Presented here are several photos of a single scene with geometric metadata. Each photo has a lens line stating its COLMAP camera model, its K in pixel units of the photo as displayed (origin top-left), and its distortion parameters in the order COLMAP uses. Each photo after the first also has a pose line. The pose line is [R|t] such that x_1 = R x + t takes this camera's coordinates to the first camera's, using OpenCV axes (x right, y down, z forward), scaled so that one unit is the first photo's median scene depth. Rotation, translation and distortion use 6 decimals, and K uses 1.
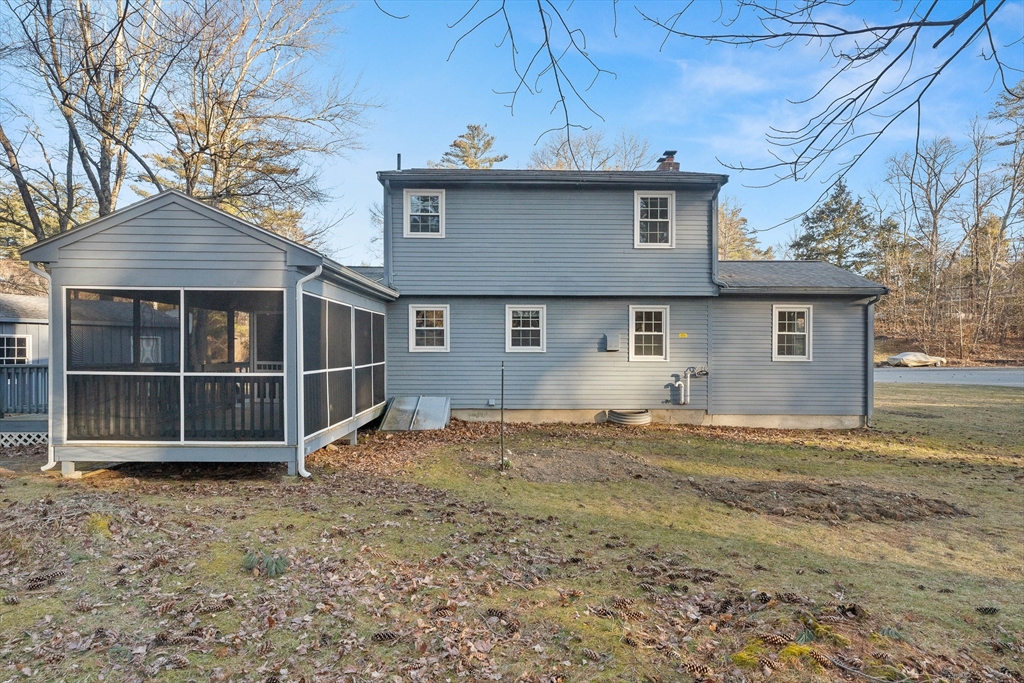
lens RADIAL K [[568.7, 0, 512.0], [0, 568.7, 341.5], [0, 0, 1]] dist [0.000995, -0.000532]
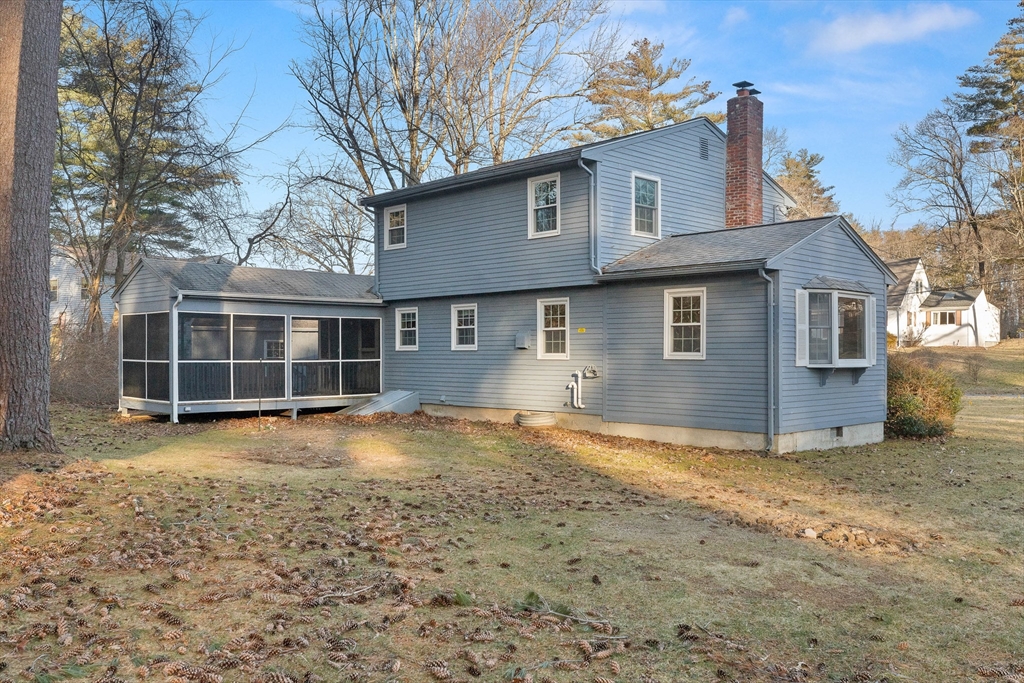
lens RADIAL K [[863.9, 0, 512.0], [0, 863.9, 341.5], [0, 0, 1]] dist [-0.000612, -0.000481]
pose [[0.689412, -0.013821, -0.724237, 1.205521], [0.013809, 0.999887, -0.005937, 0.013256], [0.724237, -0.005908, 0.689525, -0.008915]]
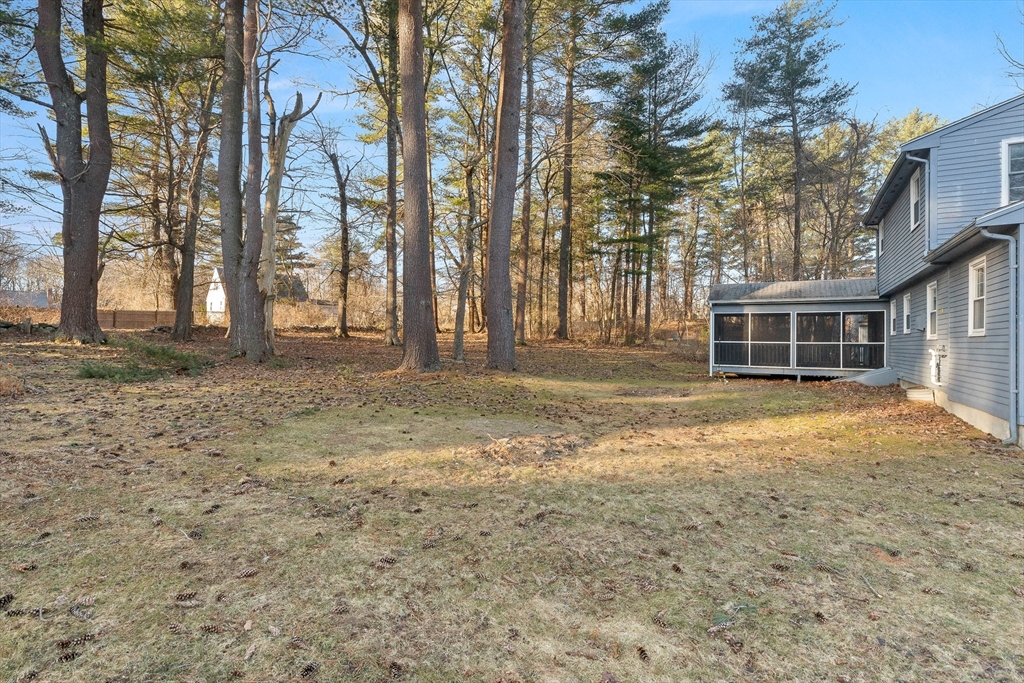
lens RADIAL K [[531.1, 0, 512.0], [0, 531.1, 341.5], [0, 0, 1]] dist [0.000726, 0.000054]
pose [[-0.480174, -0.010383, -0.877112, 1.398765], [0.006152, 0.999865, -0.015204, 0.047666], [0.877152, -0.012697, -0.480046, 0.800369]]
